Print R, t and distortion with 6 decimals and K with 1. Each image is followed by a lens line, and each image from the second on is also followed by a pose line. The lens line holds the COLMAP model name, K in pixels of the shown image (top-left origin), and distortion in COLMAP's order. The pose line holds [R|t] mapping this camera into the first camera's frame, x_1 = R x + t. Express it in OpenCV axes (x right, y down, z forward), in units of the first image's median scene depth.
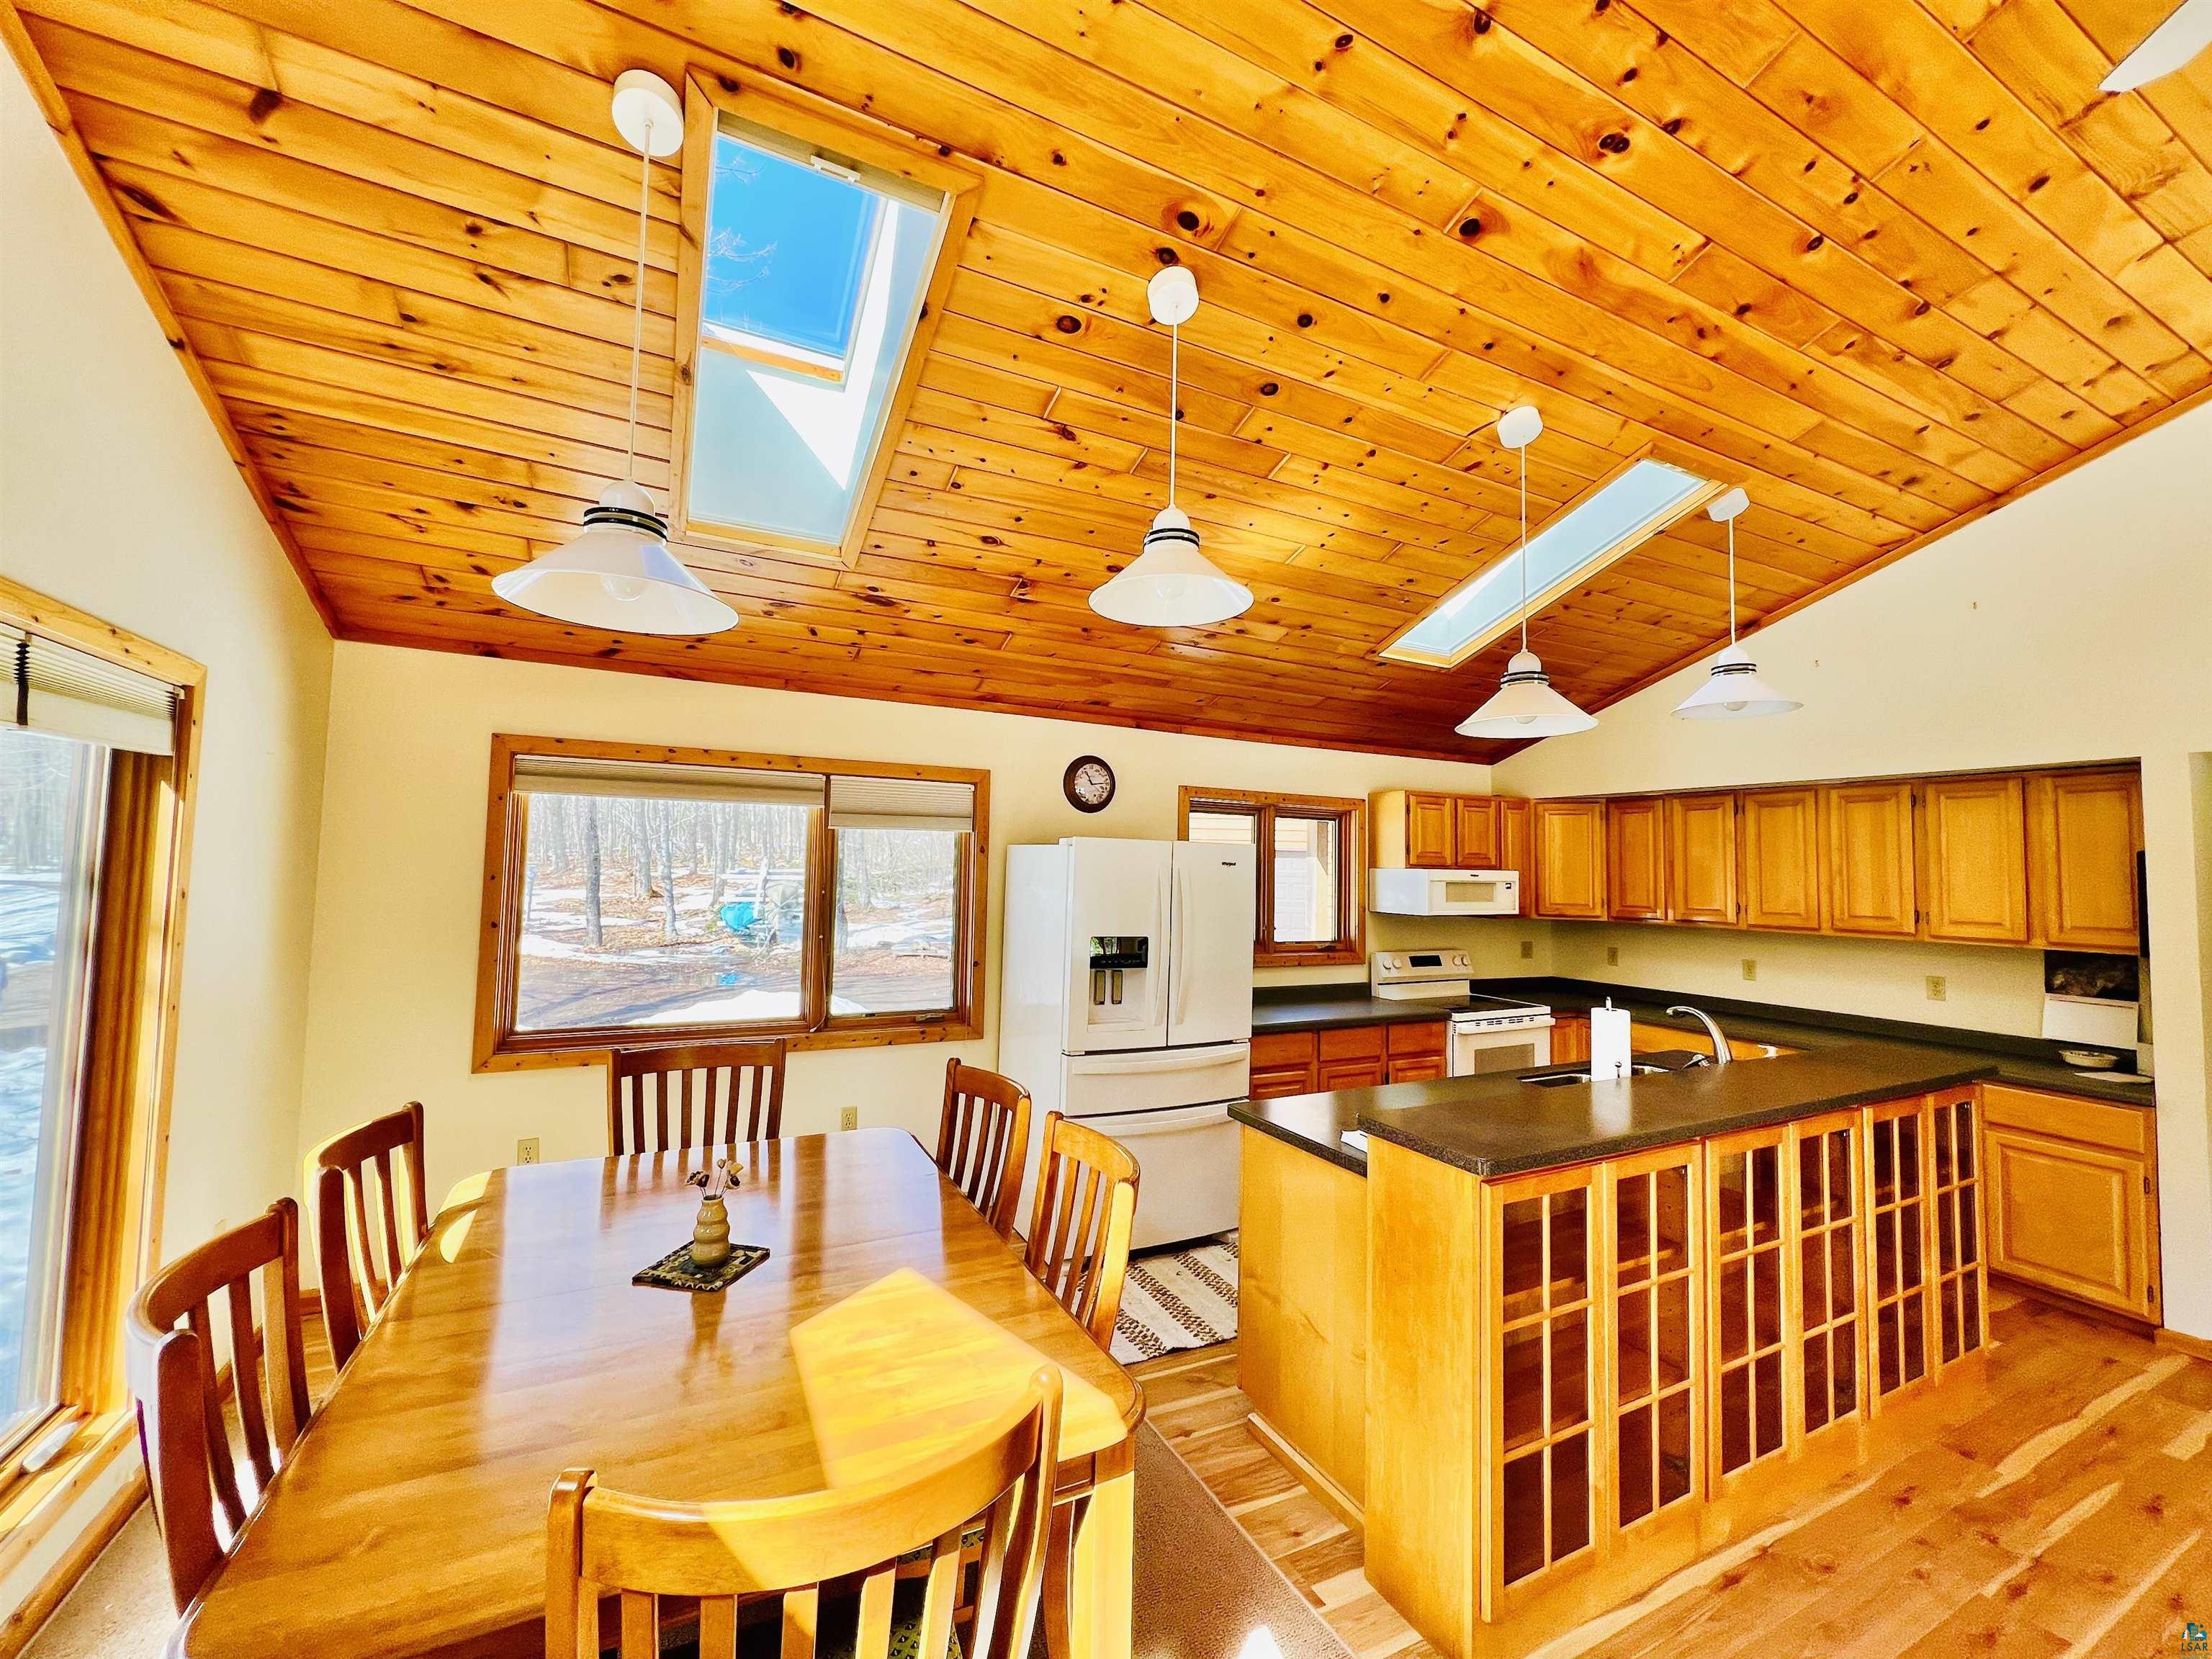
lens RADIAL K [[882.6, 0, 1100.6], [0, 882.6, 820.8], [0, 0, 1]] dist [-0.001857, -0.000162]
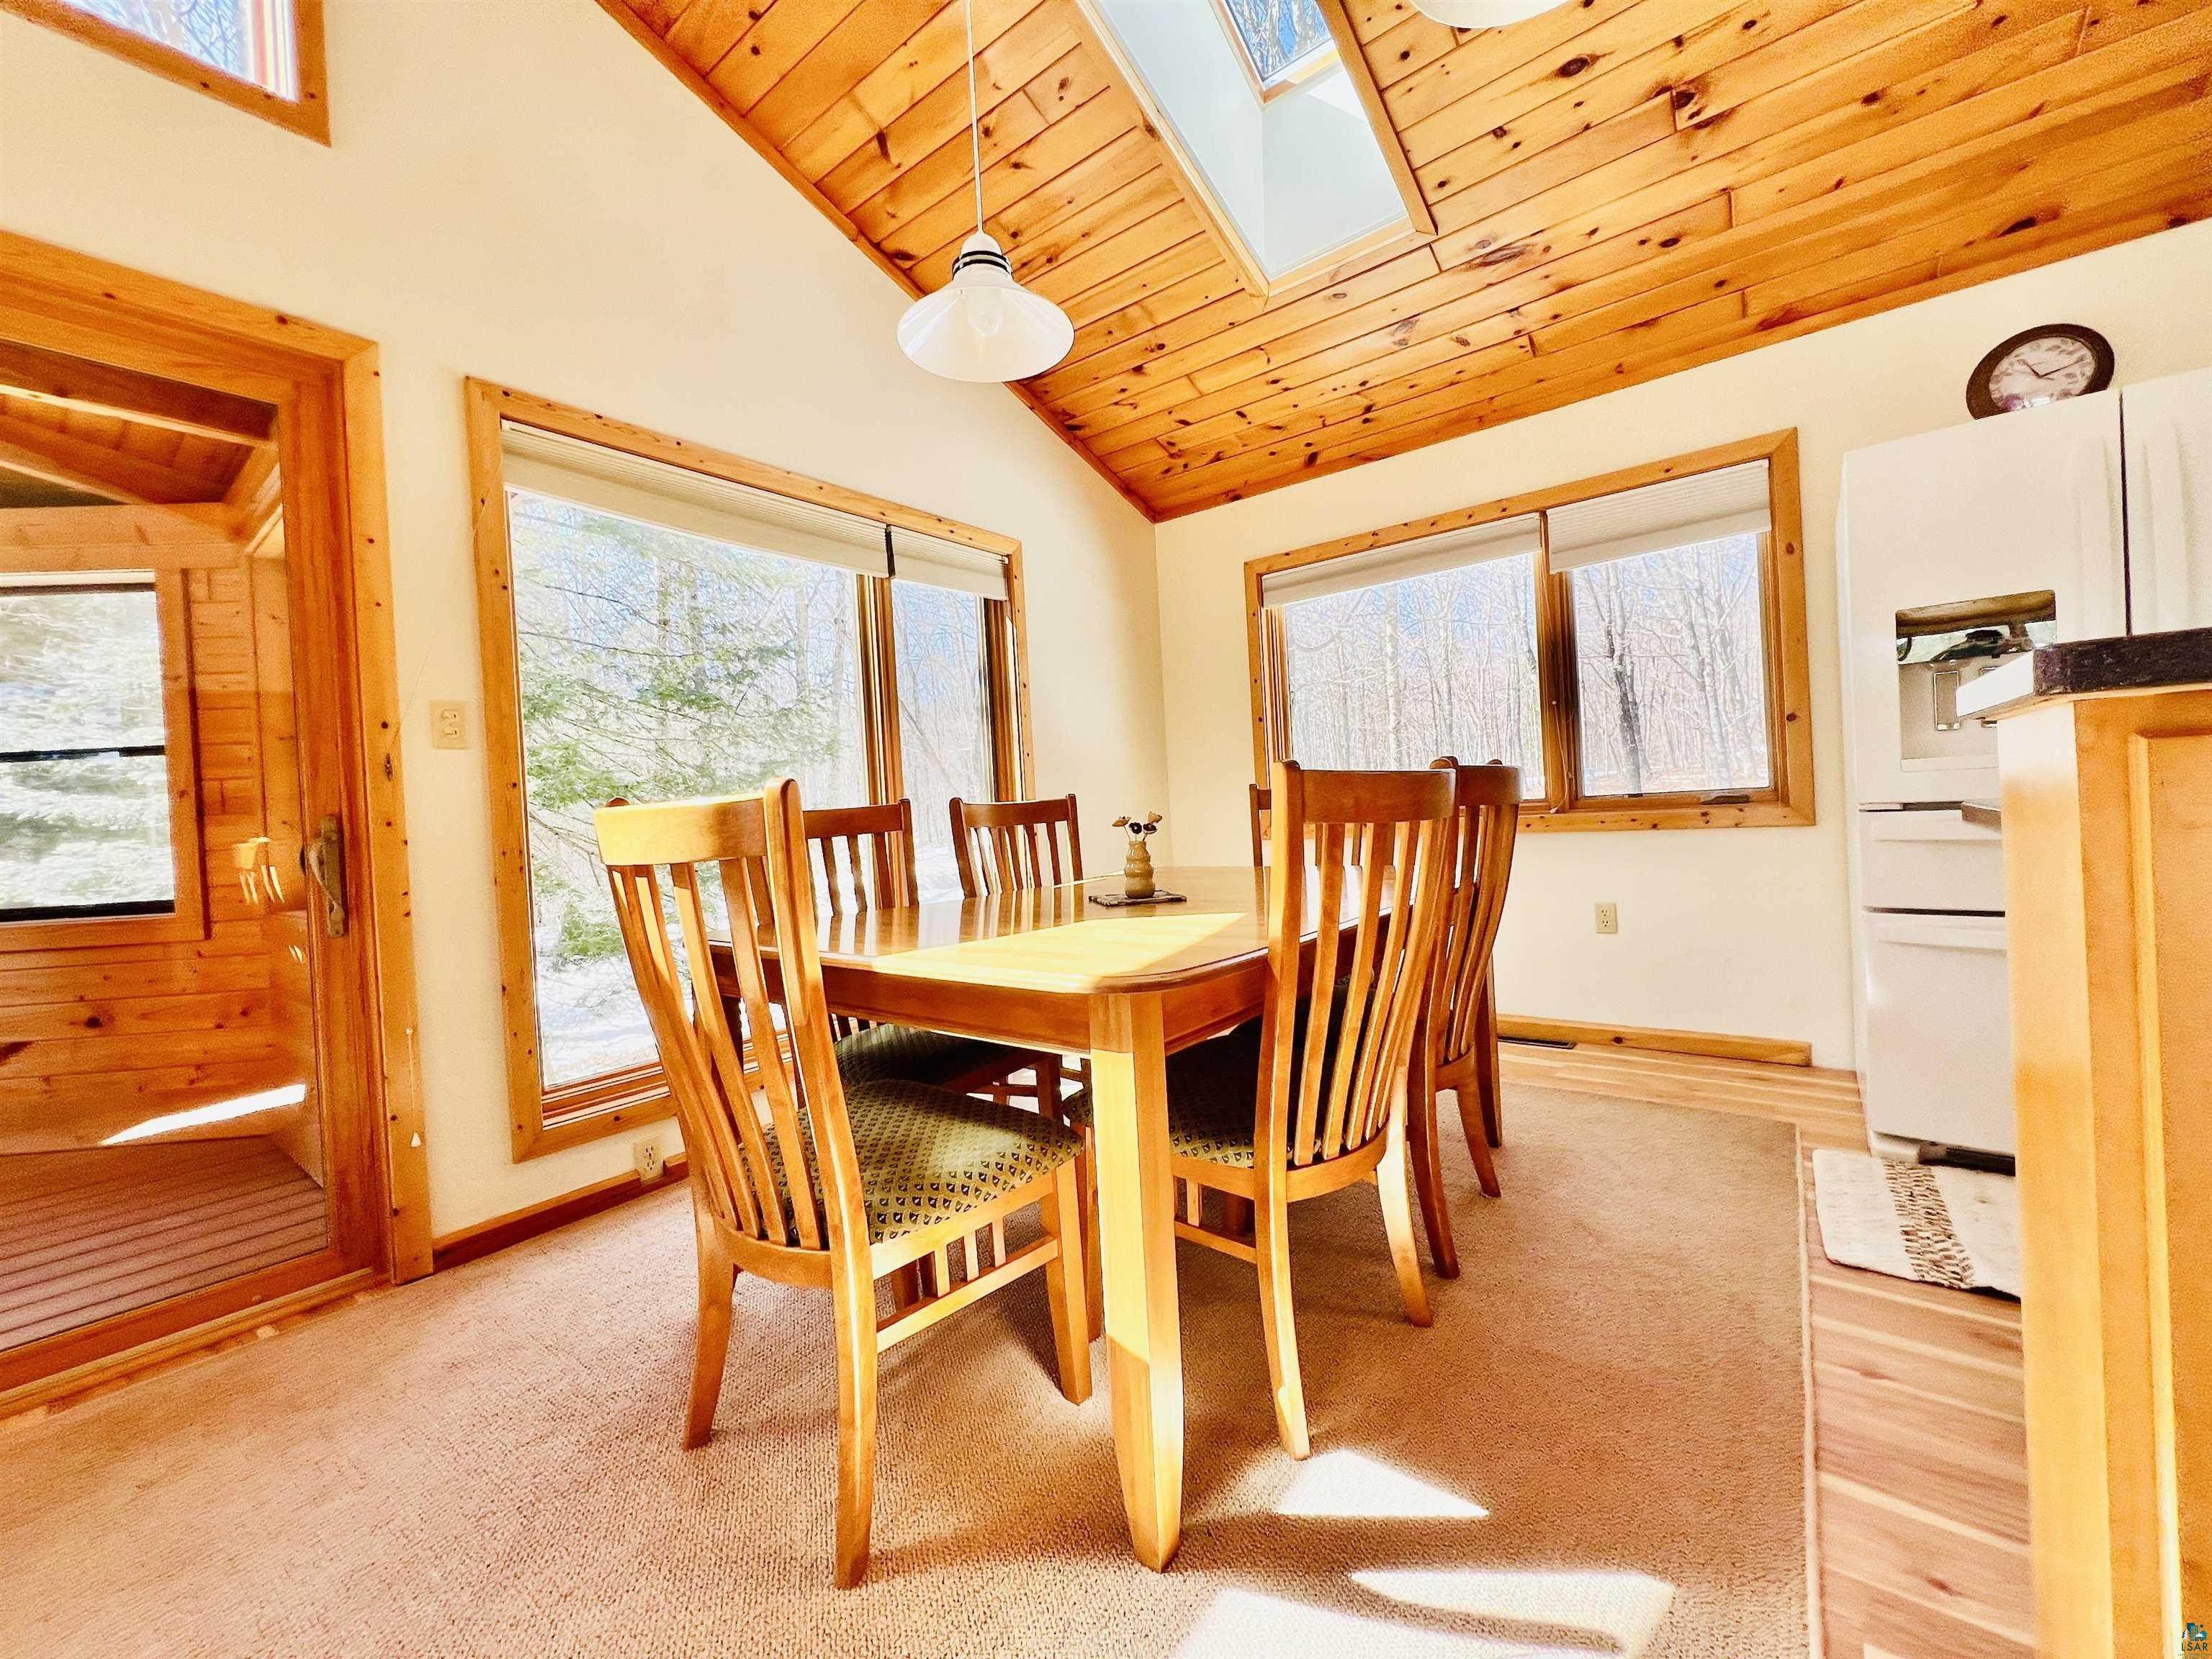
lens RADIAL K [[882.6, 0, 1100.6], [0, 882.6, 820.8], [0, 0, 1]] dist [-0.001857, -0.000162]
pose [[0.422269, -0.036513, -0.905735, 0.327374], [0.114606, 0.993321, 0.013388, 0.226358], [0.899197, -0.109455, 0.423633, 0.289905]]
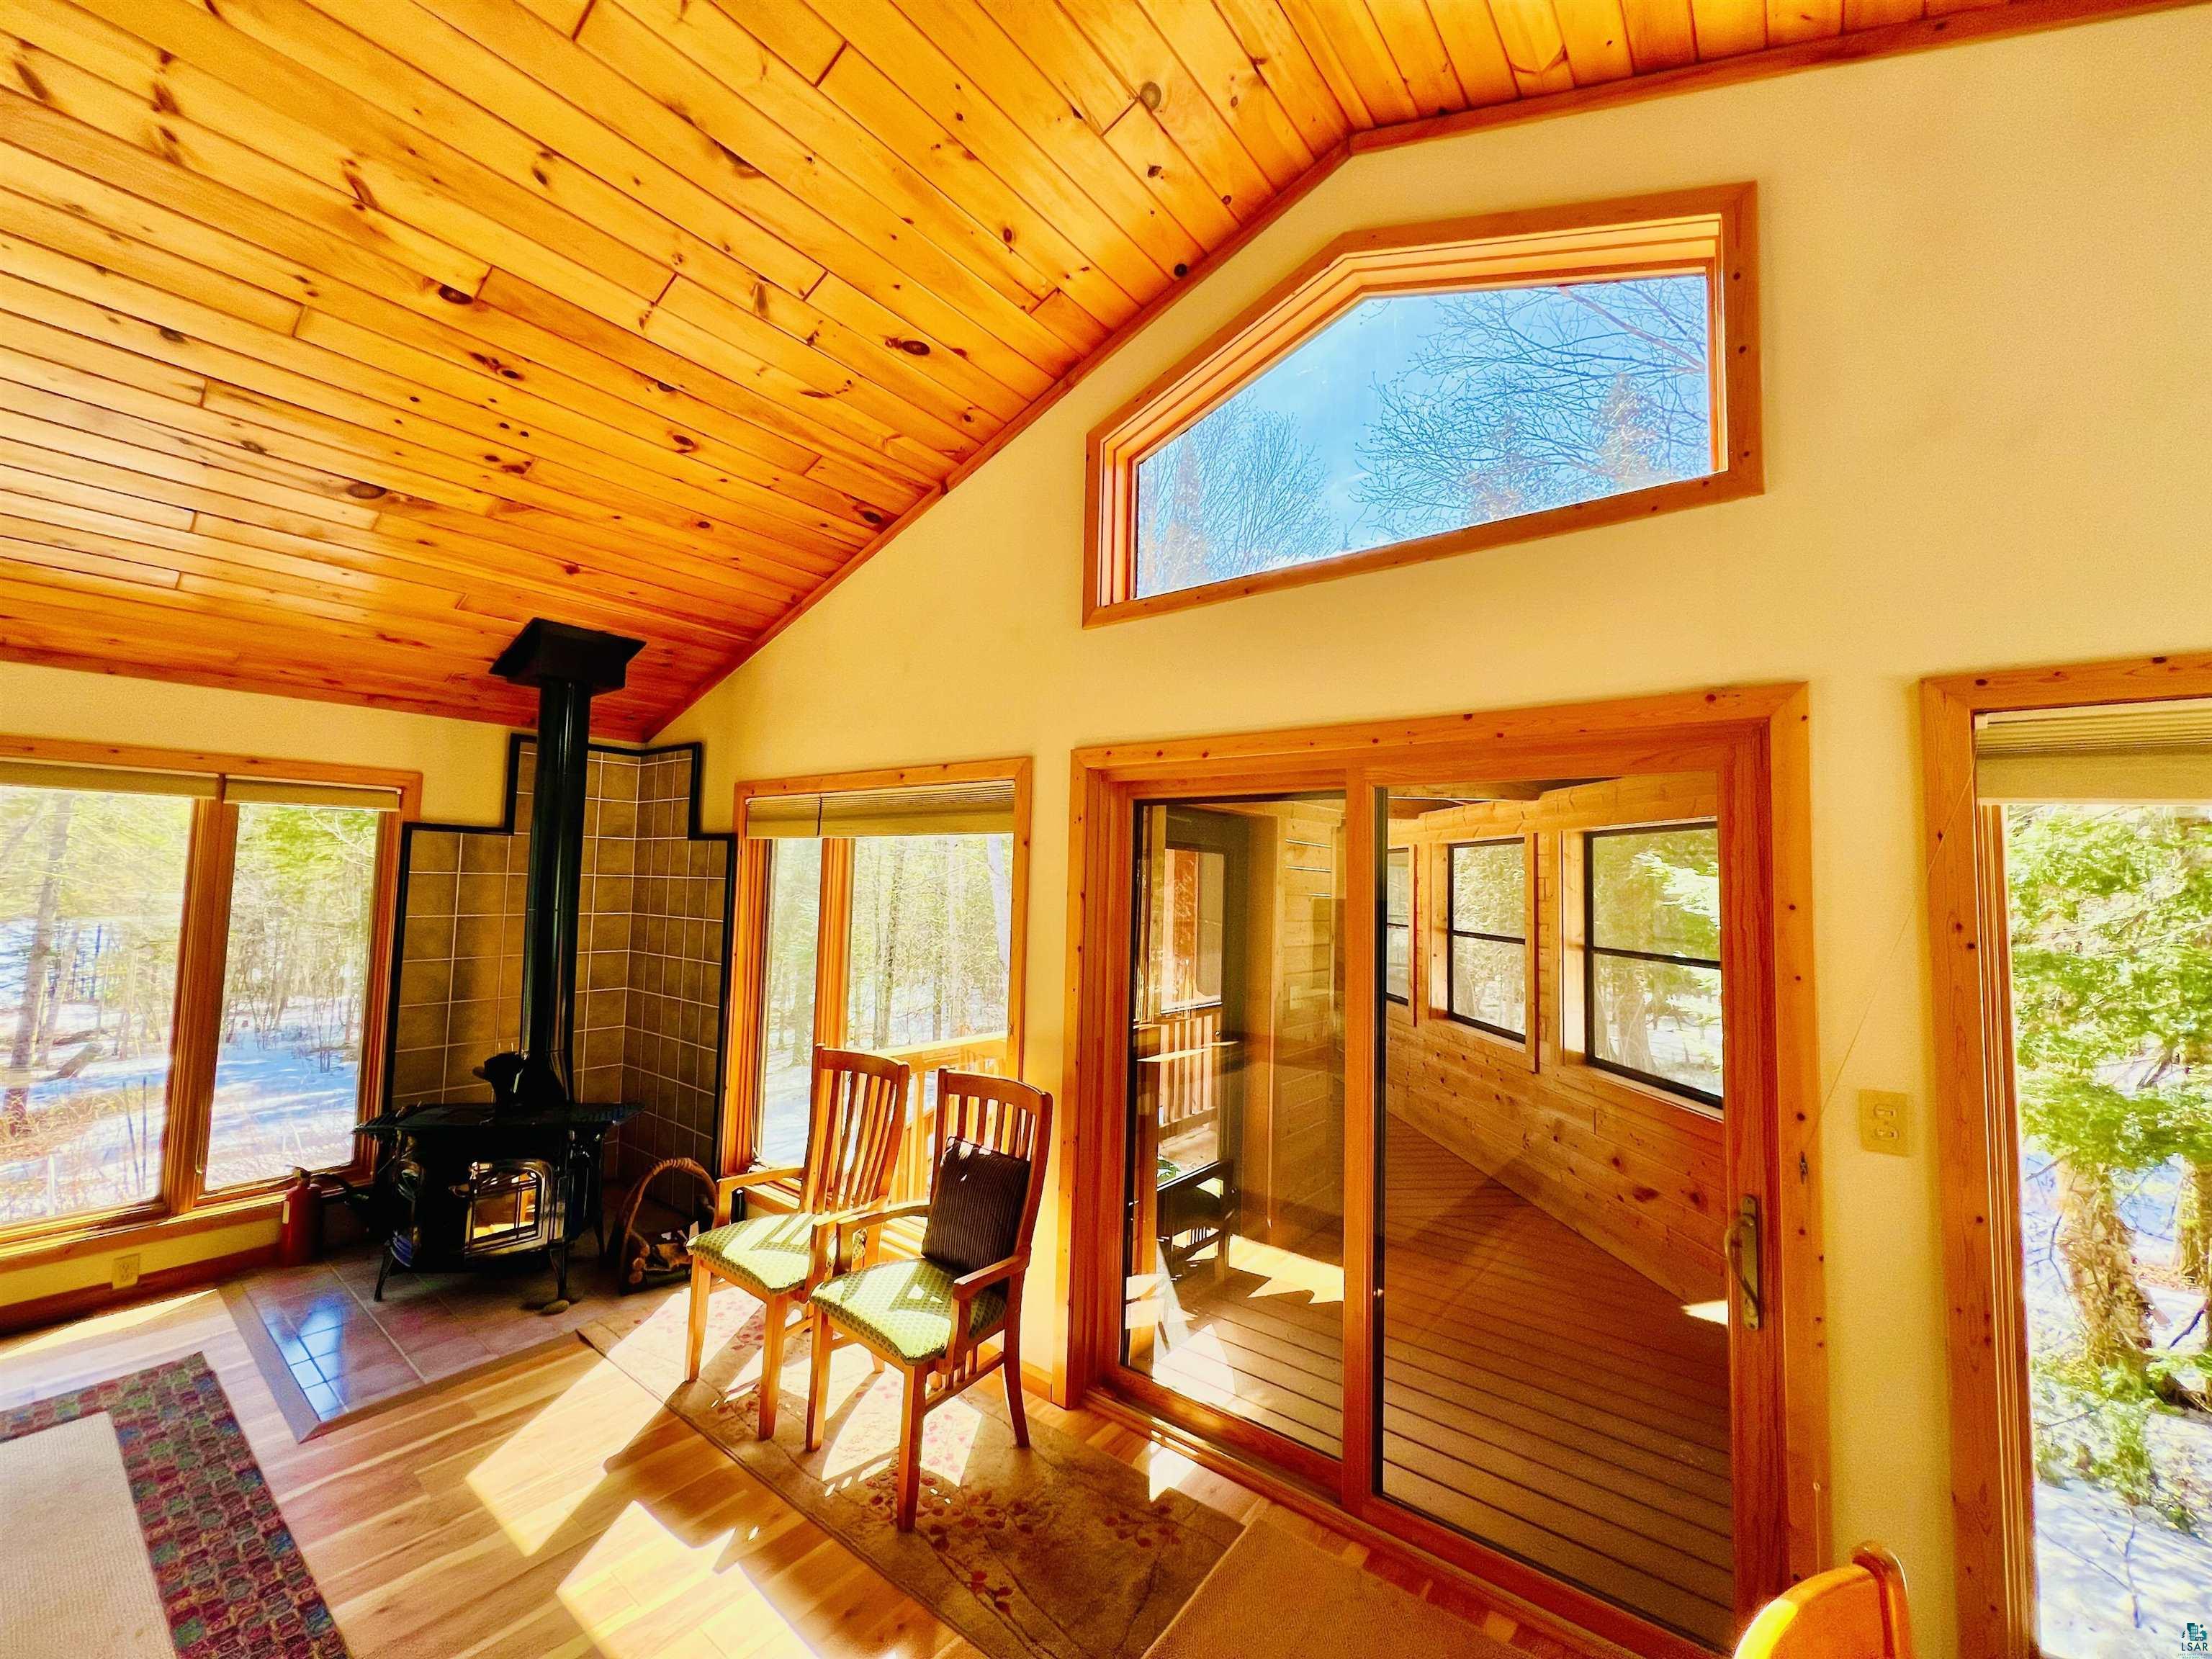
lens RADIAL K [[882.6, 0, 1100.6], [0, 882.6, 820.8], [0, 0, 1]] dist [-0.001857, -0.000162]
pose [[-0.902877, -0.074468, -0.423400, 0.190865], [-0.021286, 0.991419, -0.128980, 0.009148], [0.429371, -0.107441, -0.896714, 0.428634]]
